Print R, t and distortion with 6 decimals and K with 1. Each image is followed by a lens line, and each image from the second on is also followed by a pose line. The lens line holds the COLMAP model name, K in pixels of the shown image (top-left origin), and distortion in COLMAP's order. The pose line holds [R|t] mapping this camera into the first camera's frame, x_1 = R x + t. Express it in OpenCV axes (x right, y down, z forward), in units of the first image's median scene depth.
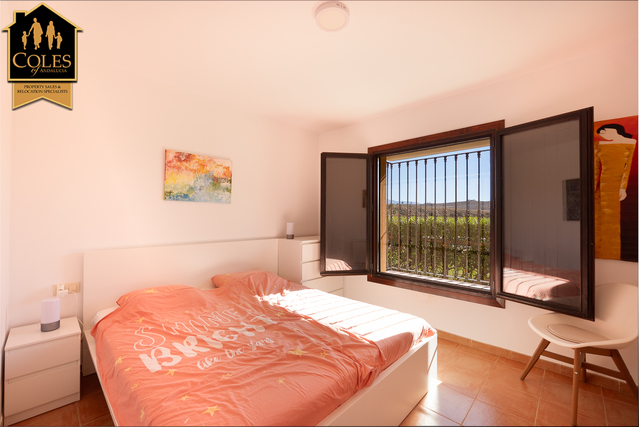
lens RADIAL K [[268.0, 0, 318.5], [0, 268.0, 216.0], [0, 0, 1]] dist [-0.002298, -0.000150]
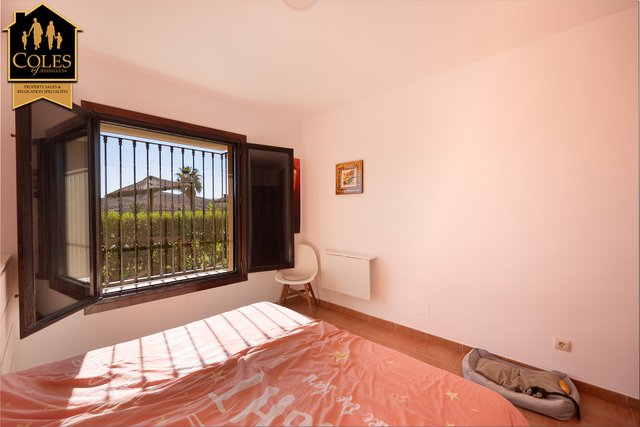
lens RADIAL K [[268.9, 0, 318.3], [0, 268.9, 209.7], [0, 0, 1]] dist [0.001511, -0.000089]
pose [[0.009347, -0.007687, 0.999927, -0.566985], [0.004157, 0.999962, 0.007648, -0.008238], [-0.999948, 0.004085, 0.009379, 0.587884]]
